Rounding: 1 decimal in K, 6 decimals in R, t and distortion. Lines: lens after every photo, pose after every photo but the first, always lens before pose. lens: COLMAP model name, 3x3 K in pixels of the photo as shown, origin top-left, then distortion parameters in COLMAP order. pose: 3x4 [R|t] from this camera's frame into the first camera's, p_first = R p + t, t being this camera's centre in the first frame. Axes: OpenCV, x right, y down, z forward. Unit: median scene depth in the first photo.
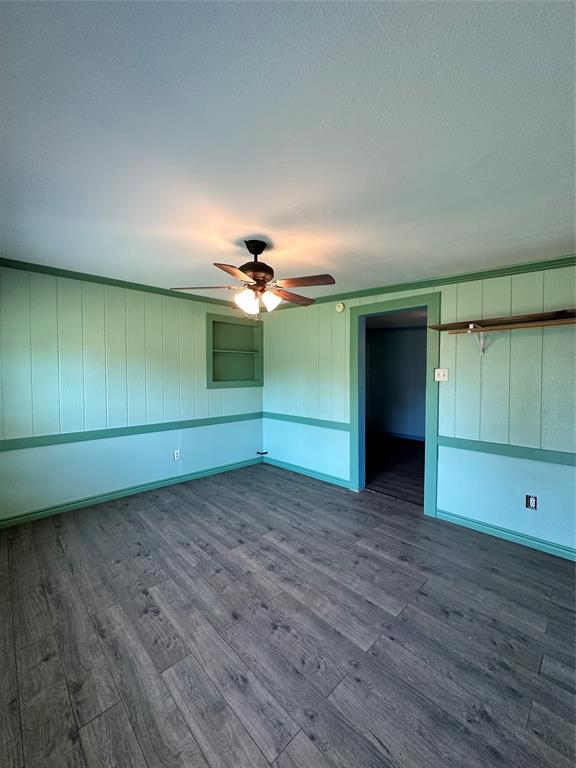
lens RADIAL K [[307.4, 0, 288.4], [0, 307.4, 390.4], [0, 0, 1]] dist [-0.005529, 0.001217]
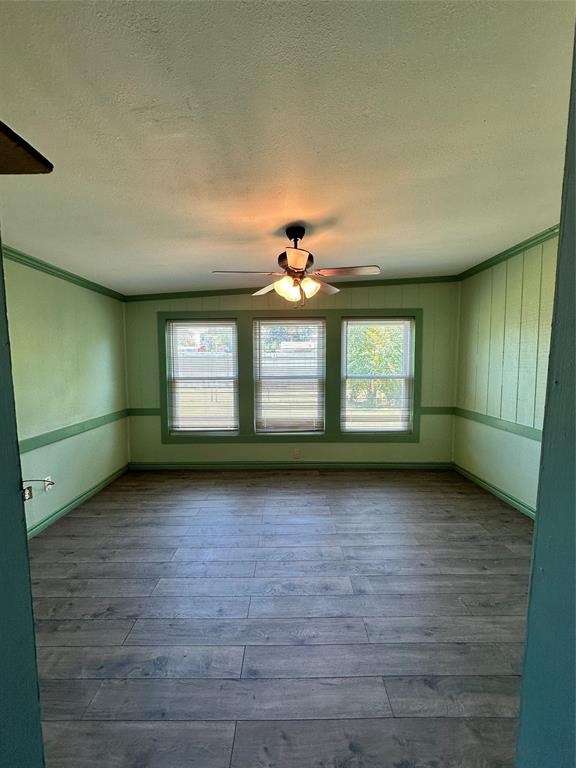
lens RADIAL K [[307.4, 0, 288.0], [0, 307.4, 386.0], [0, 0, 1]] dist [-0.005529, 0.001217]
pose [[-0.692843, 0.063904, -0.718252, 0.578388], [-0.033995, 0.992063, 0.121058, -0.081387], [0.720287, 0.108291, -0.685171, 1.485582]]
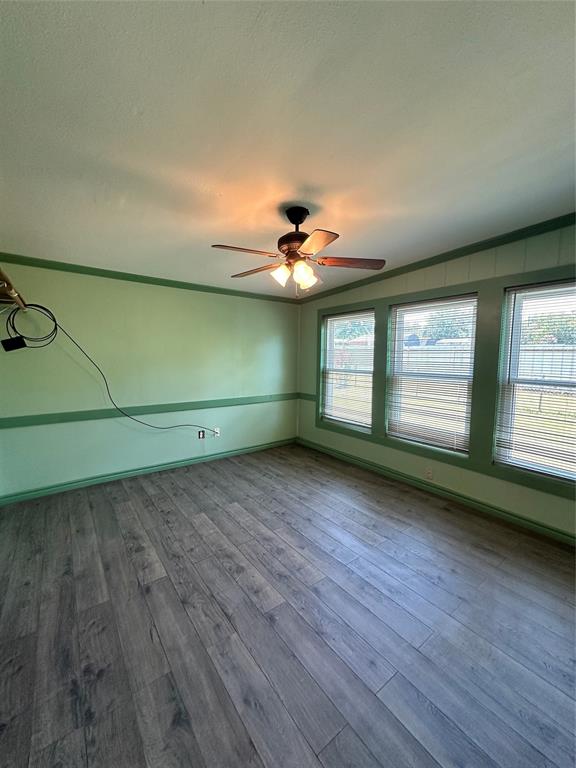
lens RADIAL K [[307.4, 0, 288.4], [0, 307.4, 386.8], [0, 0, 1]] dist [-0.005529, 0.001217]
pose [[-0.992310, -0.019374, 0.122255, -0.176867], [0.000340, 0.987246, 0.159204, -0.088902], [-0.123780, 0.158022, -0.979647, 1.717977]]
